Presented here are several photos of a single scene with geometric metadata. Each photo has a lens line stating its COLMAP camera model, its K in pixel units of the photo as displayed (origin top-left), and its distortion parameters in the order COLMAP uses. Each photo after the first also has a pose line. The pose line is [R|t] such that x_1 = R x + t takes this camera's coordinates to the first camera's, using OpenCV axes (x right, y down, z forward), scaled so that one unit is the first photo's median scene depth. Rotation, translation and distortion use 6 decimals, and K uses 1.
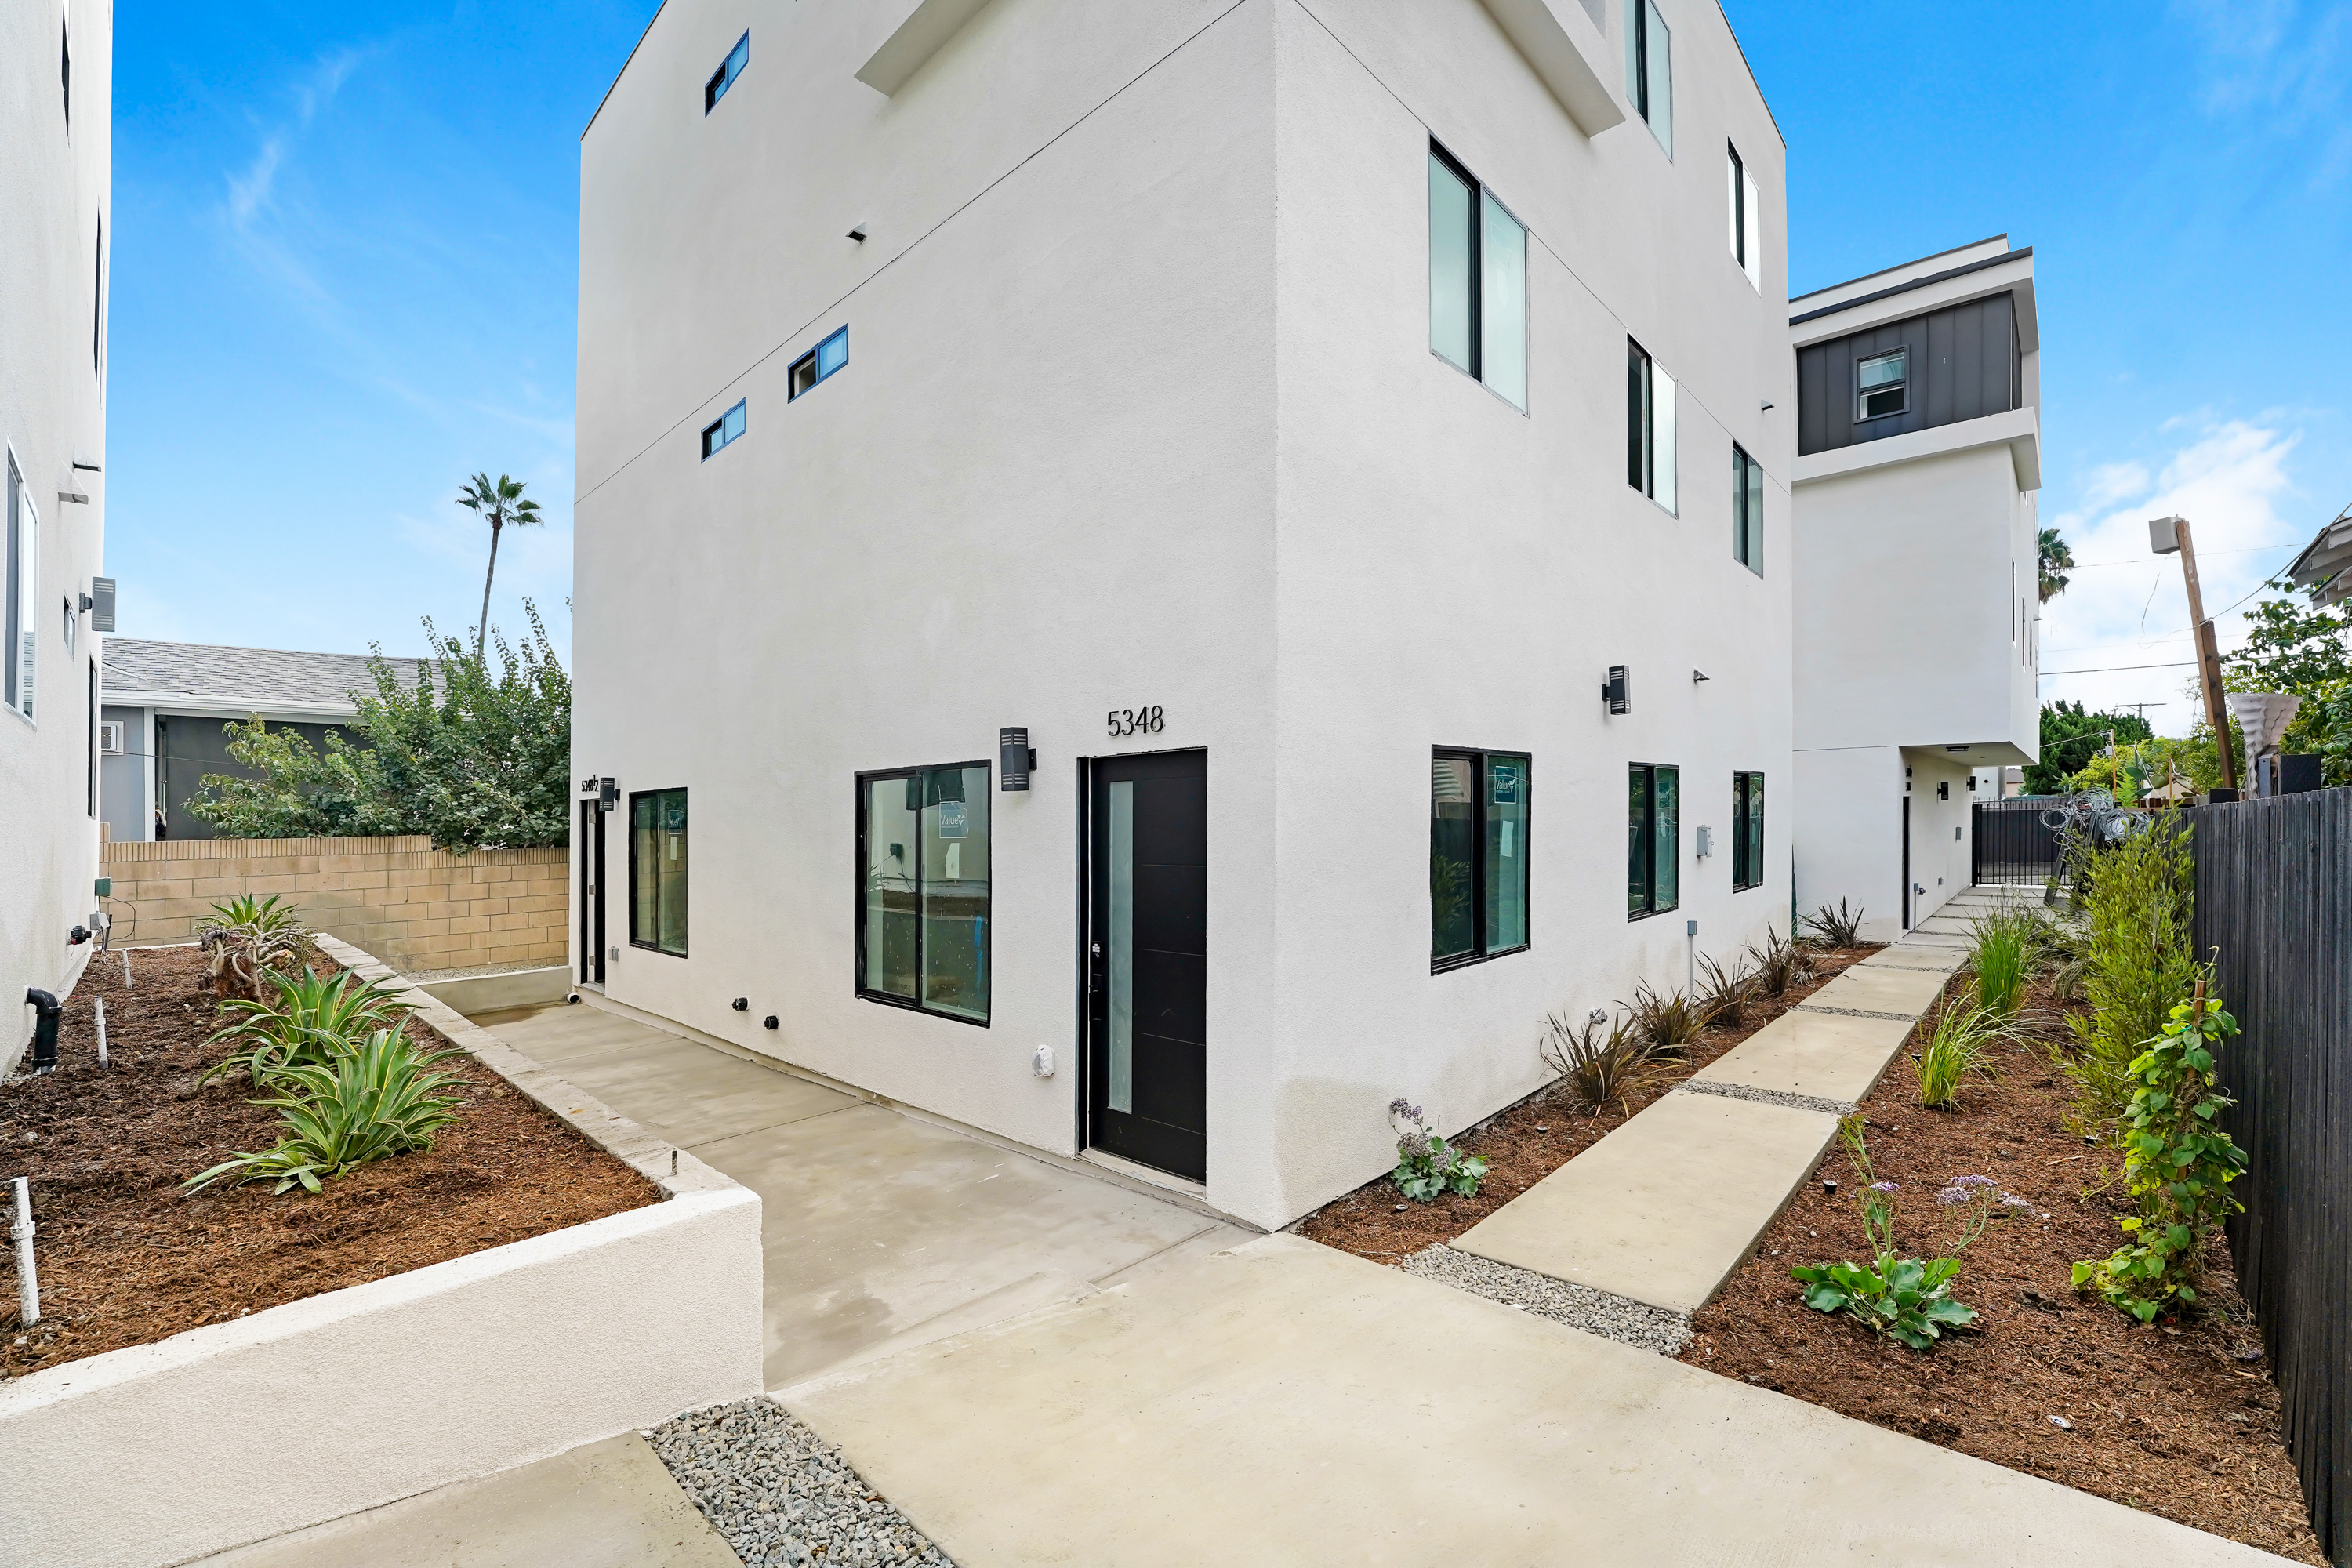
lens RADIAL K [[996.5, 0, 1183.4], [0, 996.5, 814.5], [0, 0, 1]] dist [-0.018746, 0.000109]
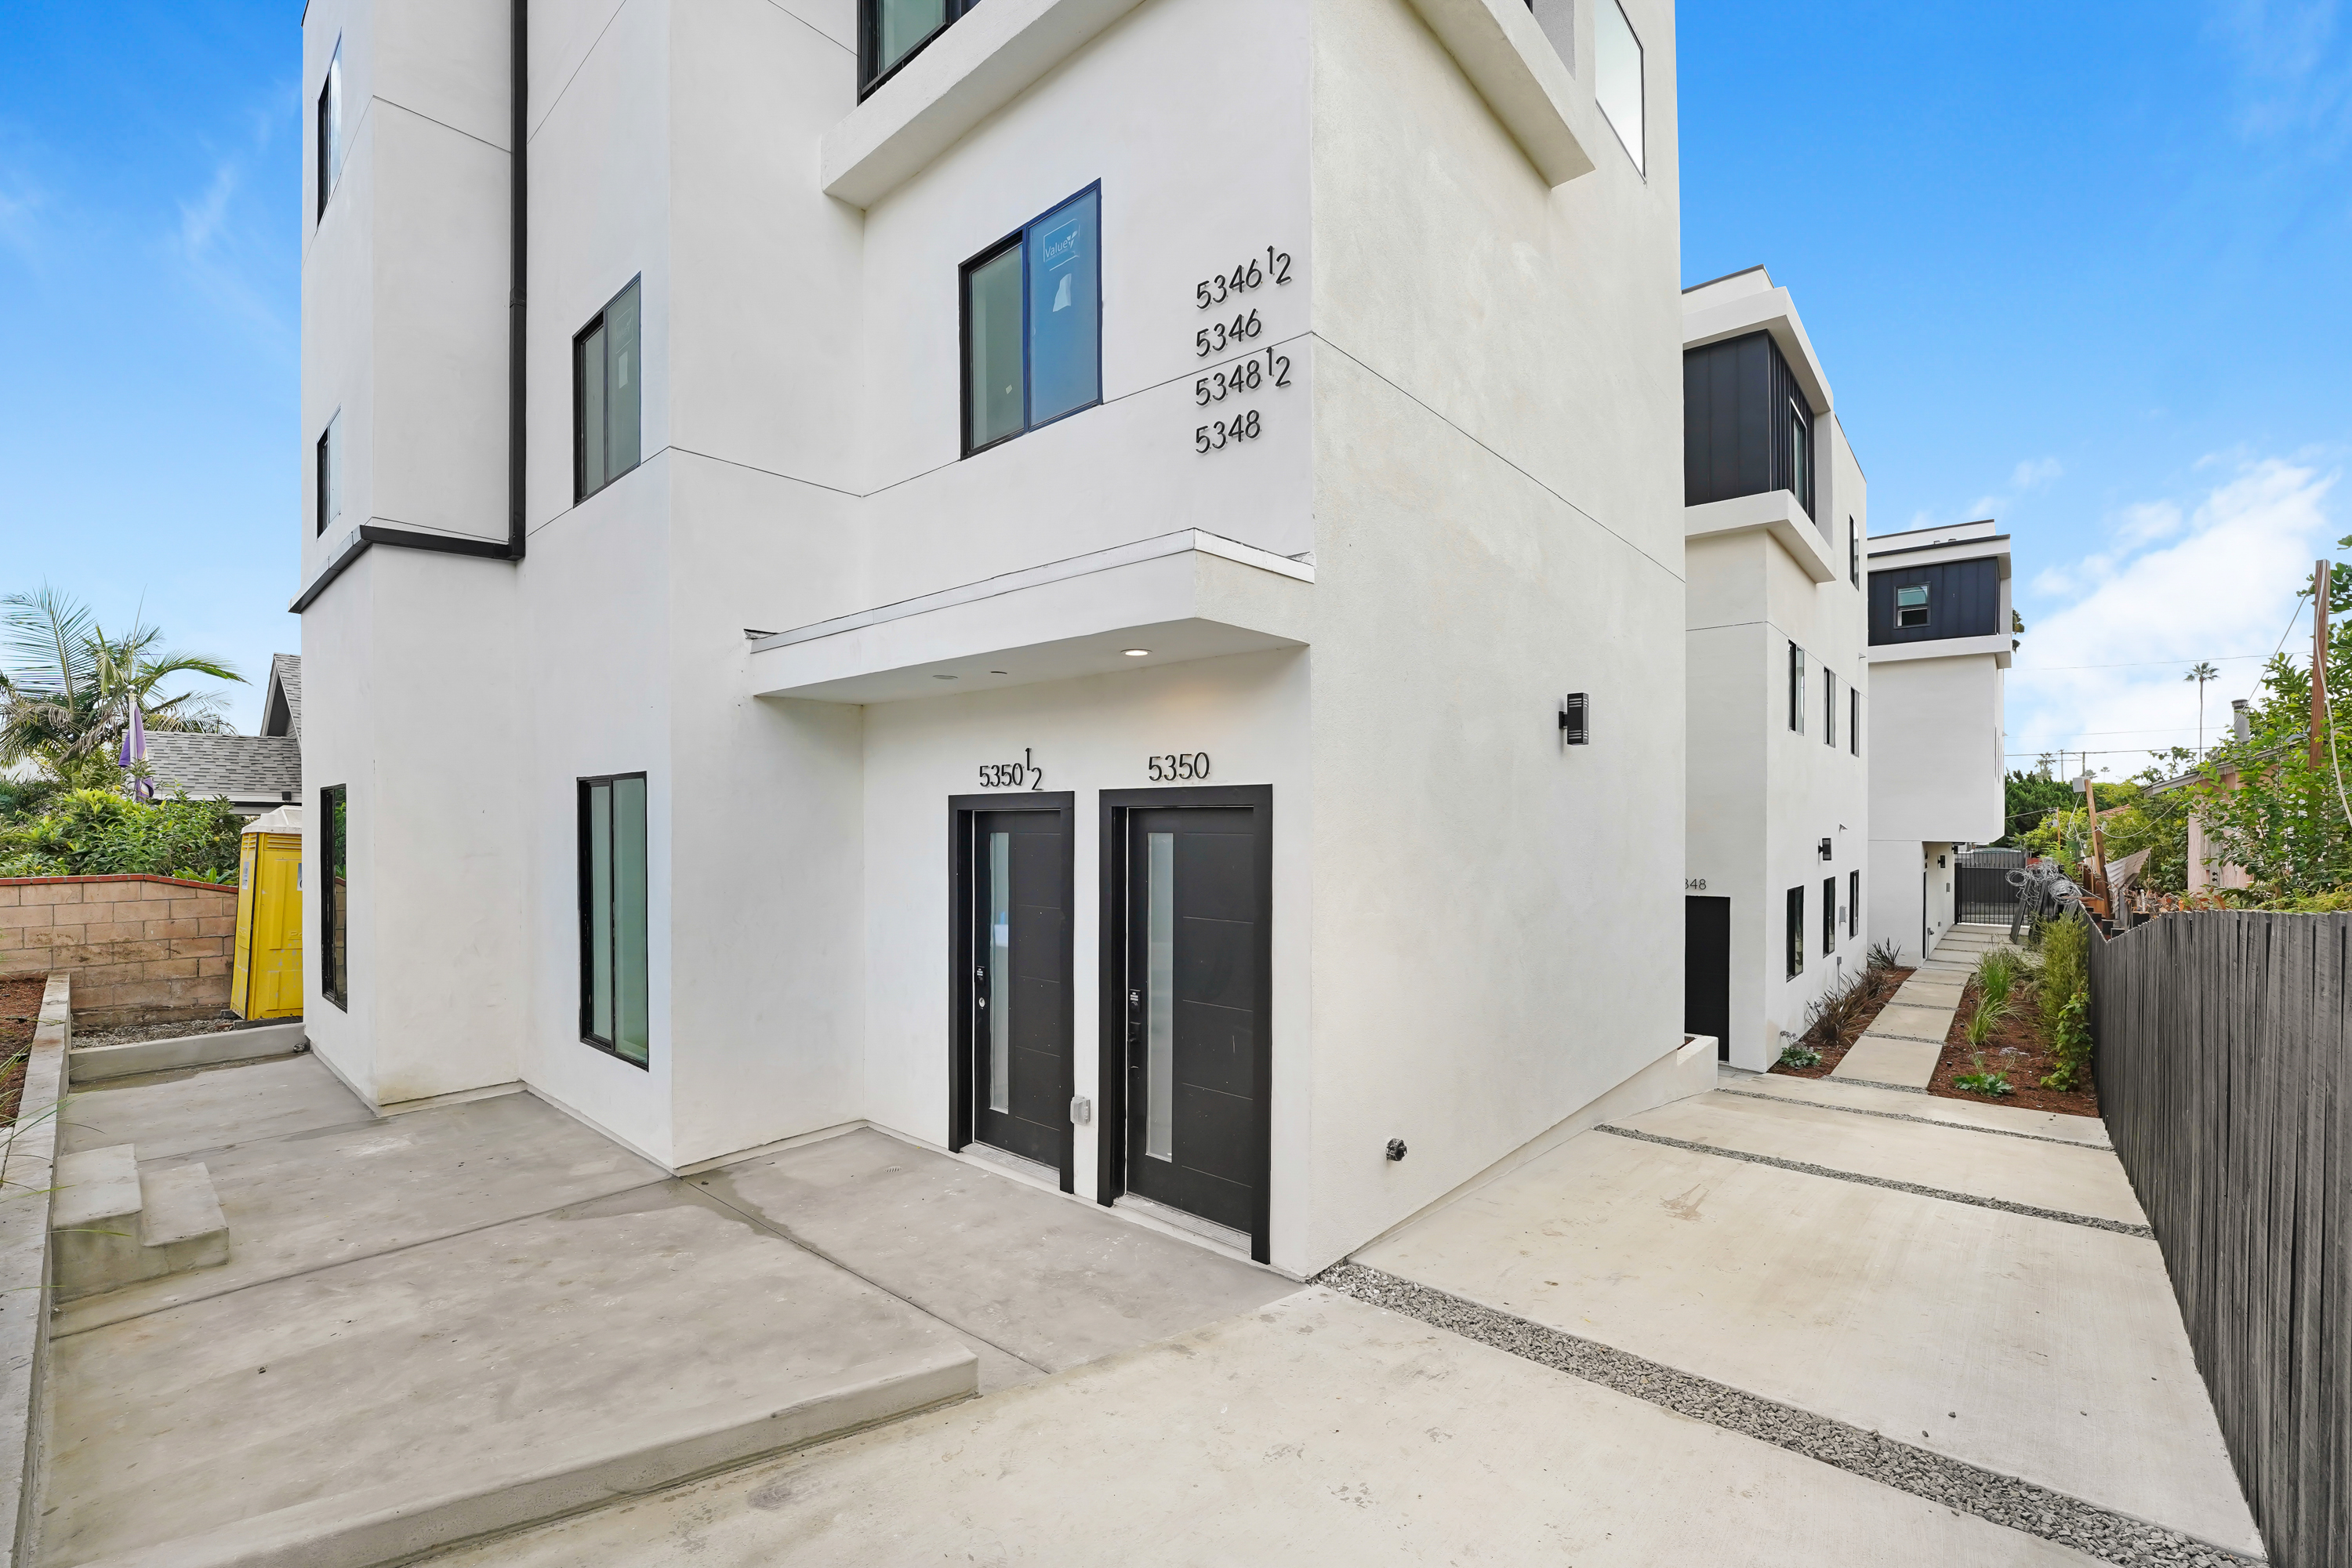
lens RADIAL K [[972.0, 0, 1172.0], [0, 972.0, 814.5], [0, 0, 1]] dist [-0.025243, 0.000254]
pose [[0.999846, 0.015616, 0.008055, -0.457316], [-0.015511, 0.999796, -0.012972, -0.071229], [-0.008256, 0.012845, 0.999883, -0.485896]]
